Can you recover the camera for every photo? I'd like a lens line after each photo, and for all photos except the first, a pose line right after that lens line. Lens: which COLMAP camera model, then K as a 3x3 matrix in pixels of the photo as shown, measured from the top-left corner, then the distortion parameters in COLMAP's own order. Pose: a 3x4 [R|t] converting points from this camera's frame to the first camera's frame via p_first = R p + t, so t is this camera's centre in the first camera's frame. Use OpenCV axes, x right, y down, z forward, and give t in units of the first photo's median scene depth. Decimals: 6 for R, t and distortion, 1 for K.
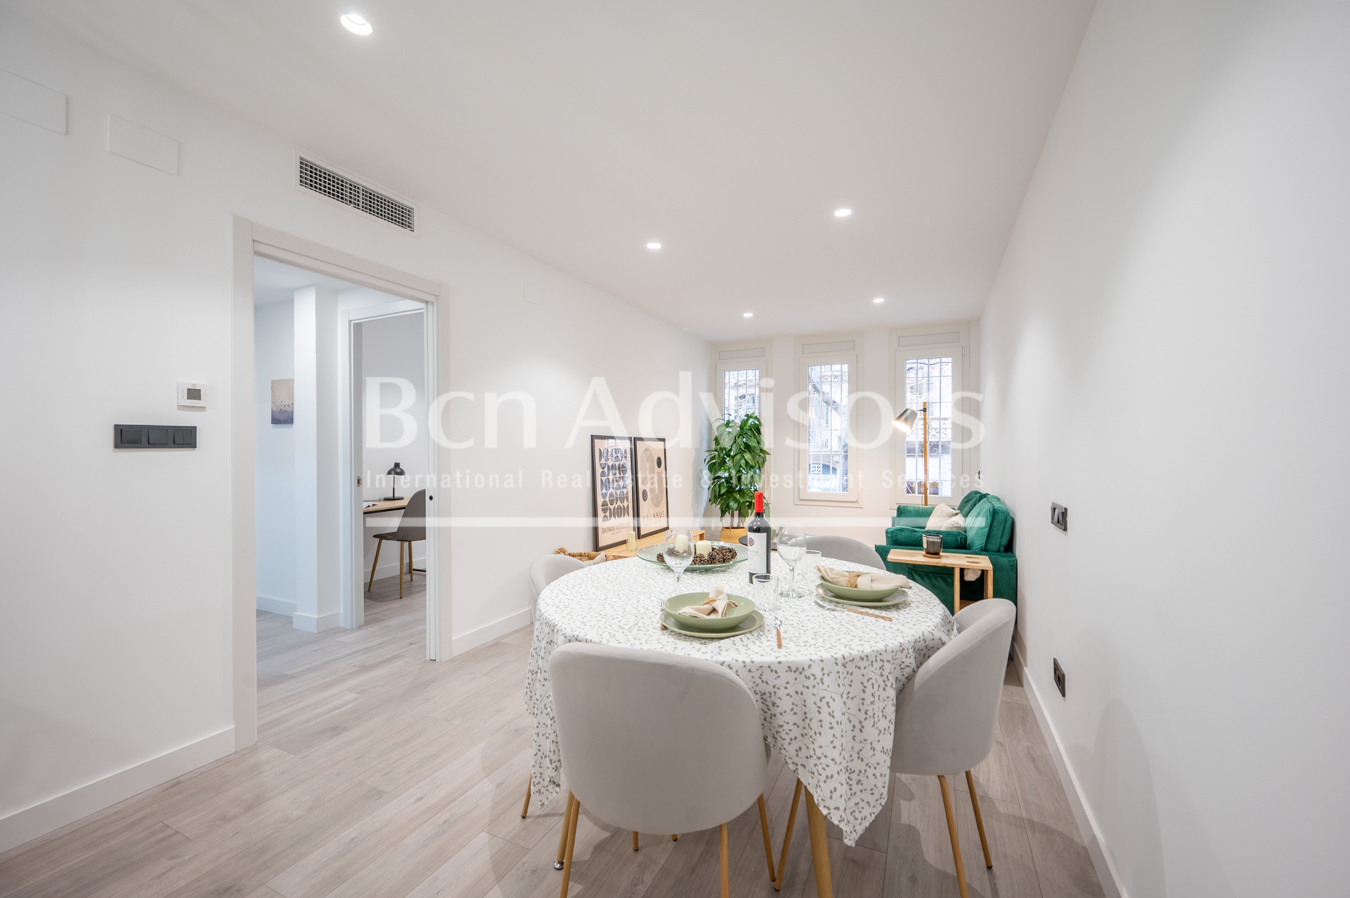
lens RADIAL K [[547.7, 0, 673.7], [0, 547.7, 453.5], [0, 0, 1]] dist [-0.003735, 0.000655]
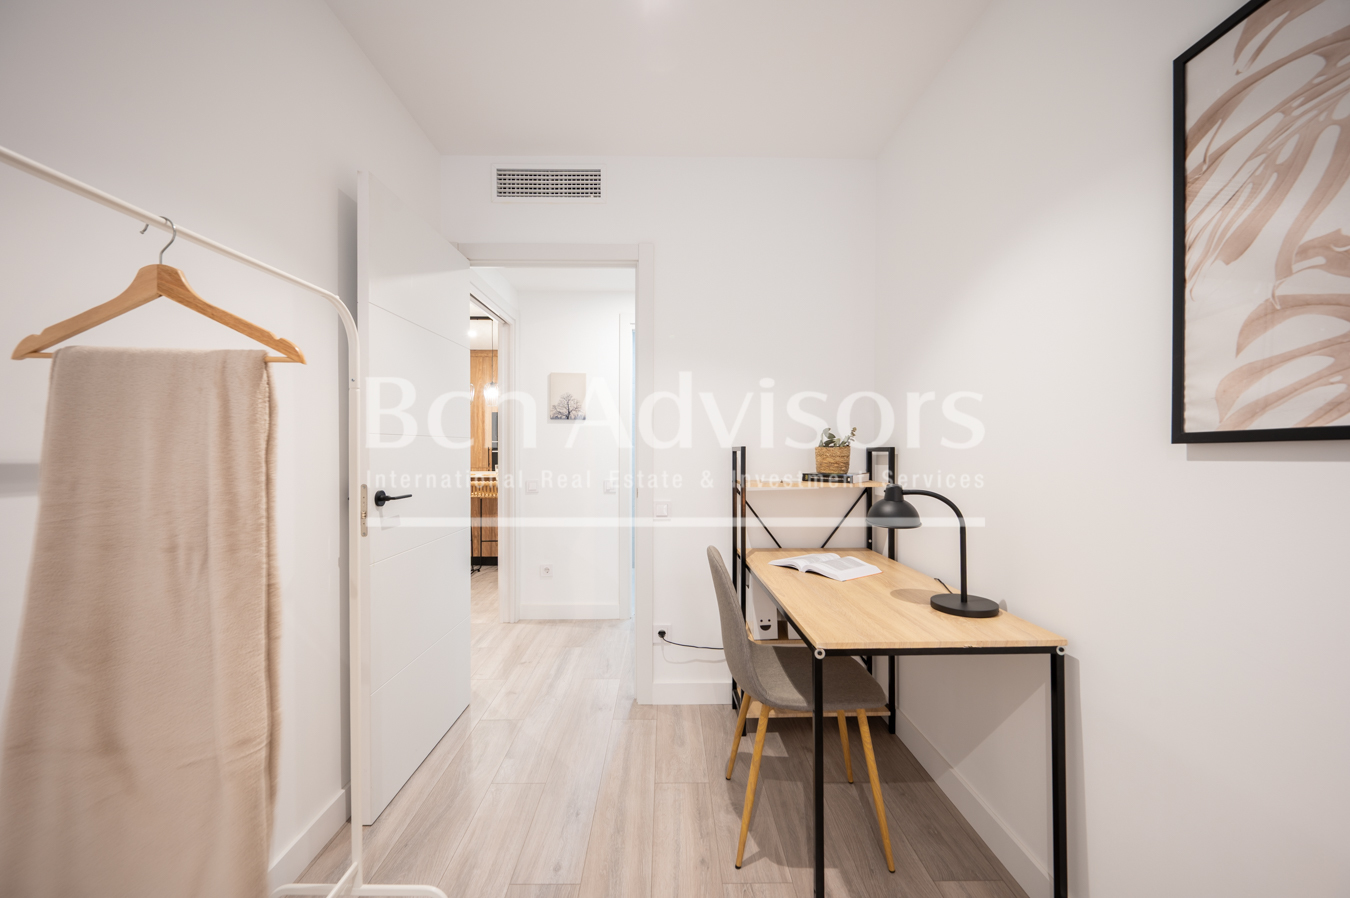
lens RADIAL K [[547.7, 0, 668.9], [0, 547.7, 448.7], [0, 0, 1]] dist [-0.003735, 0.000655]
pose [[-0.895329, 0.021353, -0.444893, -0.245922], [0.005224, 0.999285, 0.037449, -0.022062], [0.445374, 0.031205, -0.894801, 1.296279]]
